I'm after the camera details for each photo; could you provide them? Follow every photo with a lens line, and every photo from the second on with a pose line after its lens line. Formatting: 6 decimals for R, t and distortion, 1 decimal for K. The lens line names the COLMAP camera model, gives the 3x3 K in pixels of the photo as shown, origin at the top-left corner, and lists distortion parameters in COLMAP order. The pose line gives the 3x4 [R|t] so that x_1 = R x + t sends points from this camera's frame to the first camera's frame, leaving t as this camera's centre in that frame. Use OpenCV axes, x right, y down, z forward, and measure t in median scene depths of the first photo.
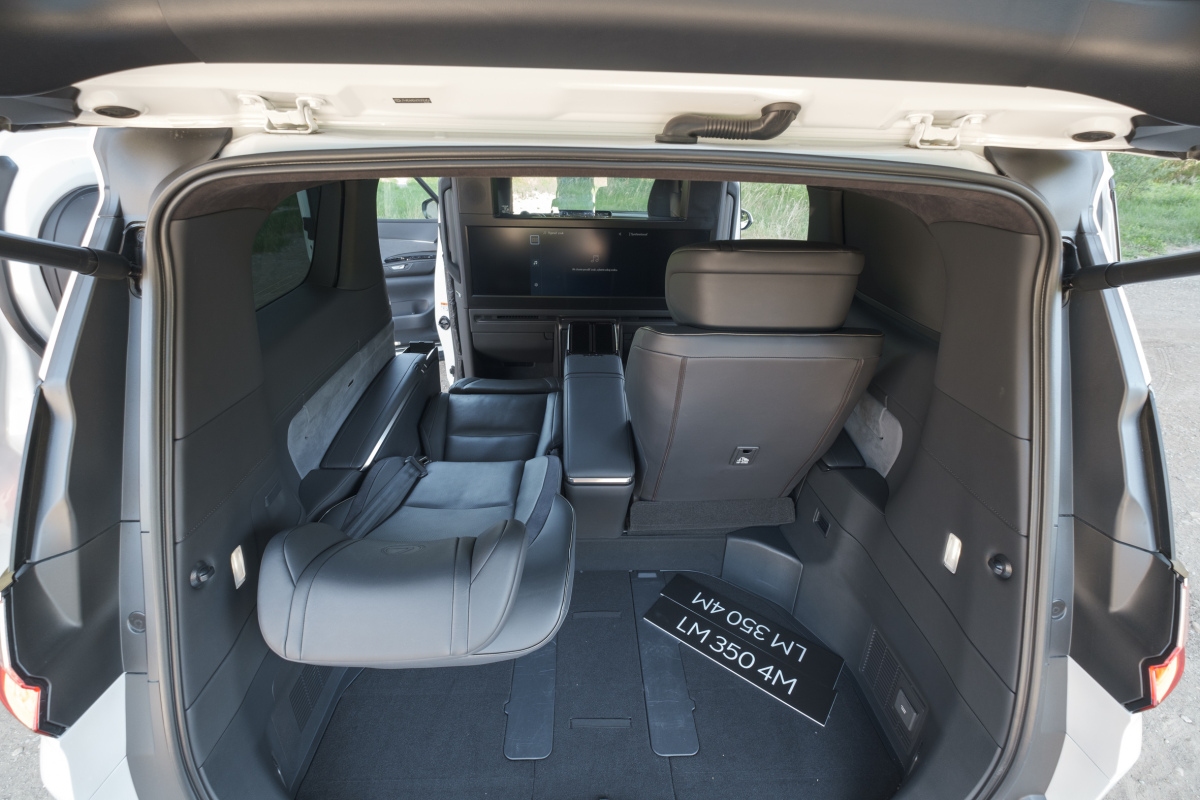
lens RADIAL K [[510.2, 0, 602.6], [0, 510.2, 396.8], [0, 0, 1]] dist [-0.003186, -0.001974]
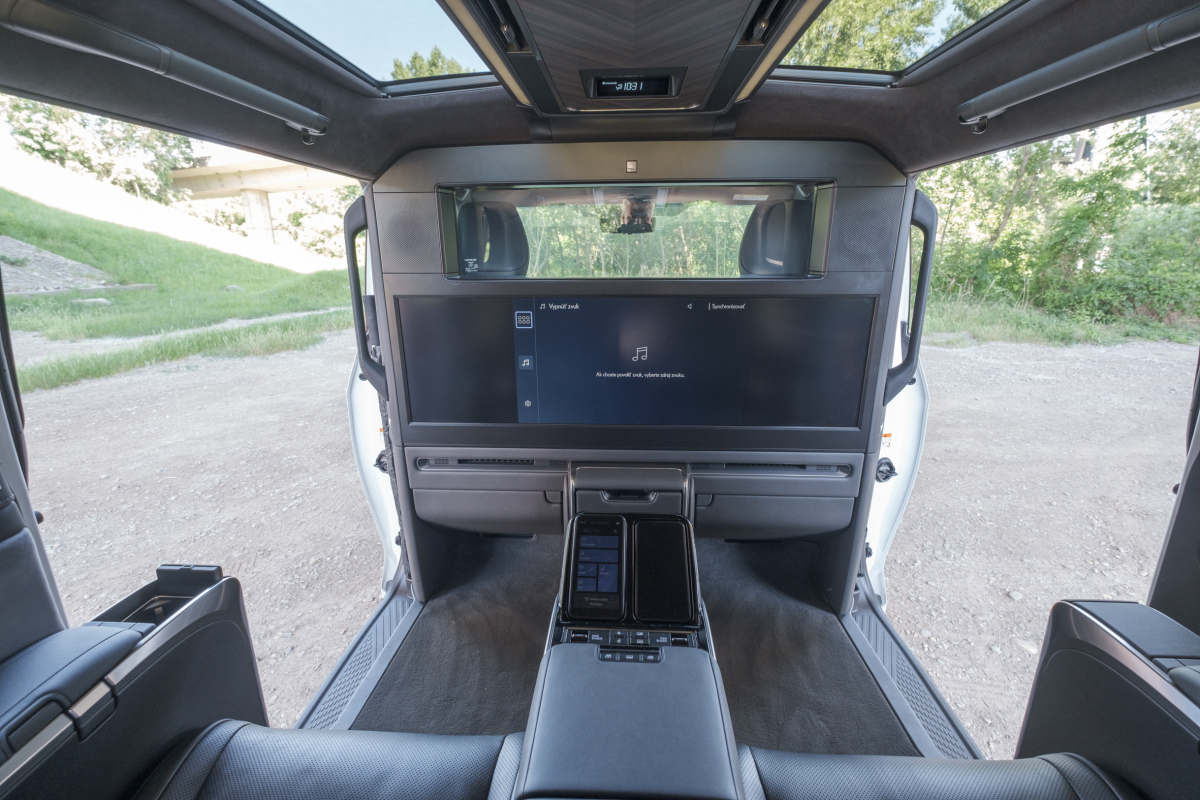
lens RADIAL K [[510.2, 0, 598.5], [0, 510.2, 394.5], [0, 0, 1]] dist [-0.003186, -0.001974]
pose [[0.994950, -0.002744, -0.100334, -0.005661], [-0.015732, 0.983009, -0.182884, -0.131417], [0.099131, 0.183539, 0.978001, 0.482815]]
